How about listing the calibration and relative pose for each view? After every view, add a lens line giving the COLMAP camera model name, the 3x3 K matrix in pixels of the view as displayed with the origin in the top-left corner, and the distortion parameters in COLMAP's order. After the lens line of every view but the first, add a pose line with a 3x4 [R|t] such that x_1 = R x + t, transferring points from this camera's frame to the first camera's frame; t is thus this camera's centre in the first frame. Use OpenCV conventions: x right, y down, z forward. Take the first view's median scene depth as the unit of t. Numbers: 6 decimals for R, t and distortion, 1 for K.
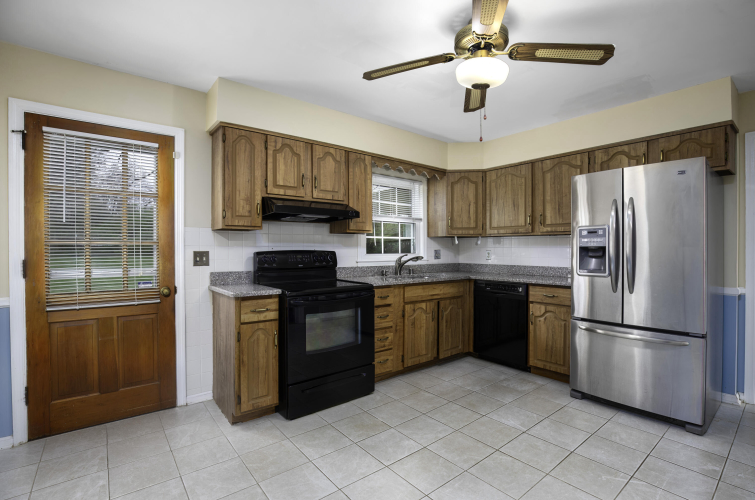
lens RADIAL K [[349.5, 0, 378.6], [0, 349.5, 255.6], [0, 0, 1]] dist [-0.032685, 0.000283]
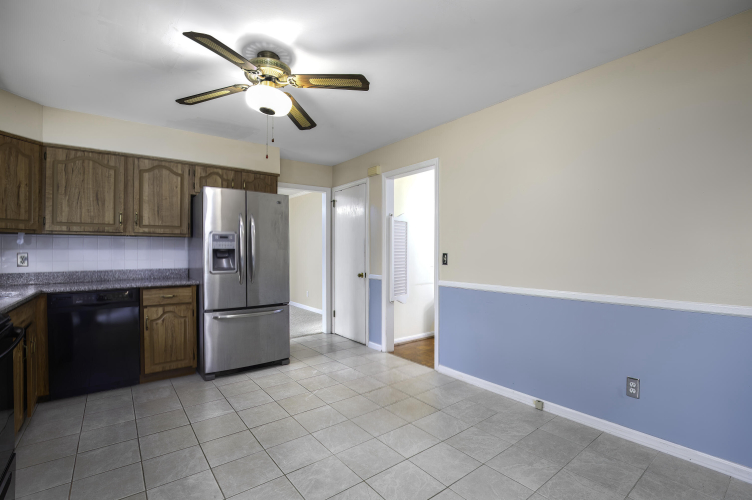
lens RADIAL K [[355.9, 0, 376.0], [0, 355.9, 250.0], [0, 0, 1]] dist [-0.000808, -0.000182]
pose [[0.032799, 0.000249, 0.999462, -0.519957], [0.017444, 0.999847, -0.000822, -0.009069], [-0.999310, 0.017462, 0.032790, 0.344979]]
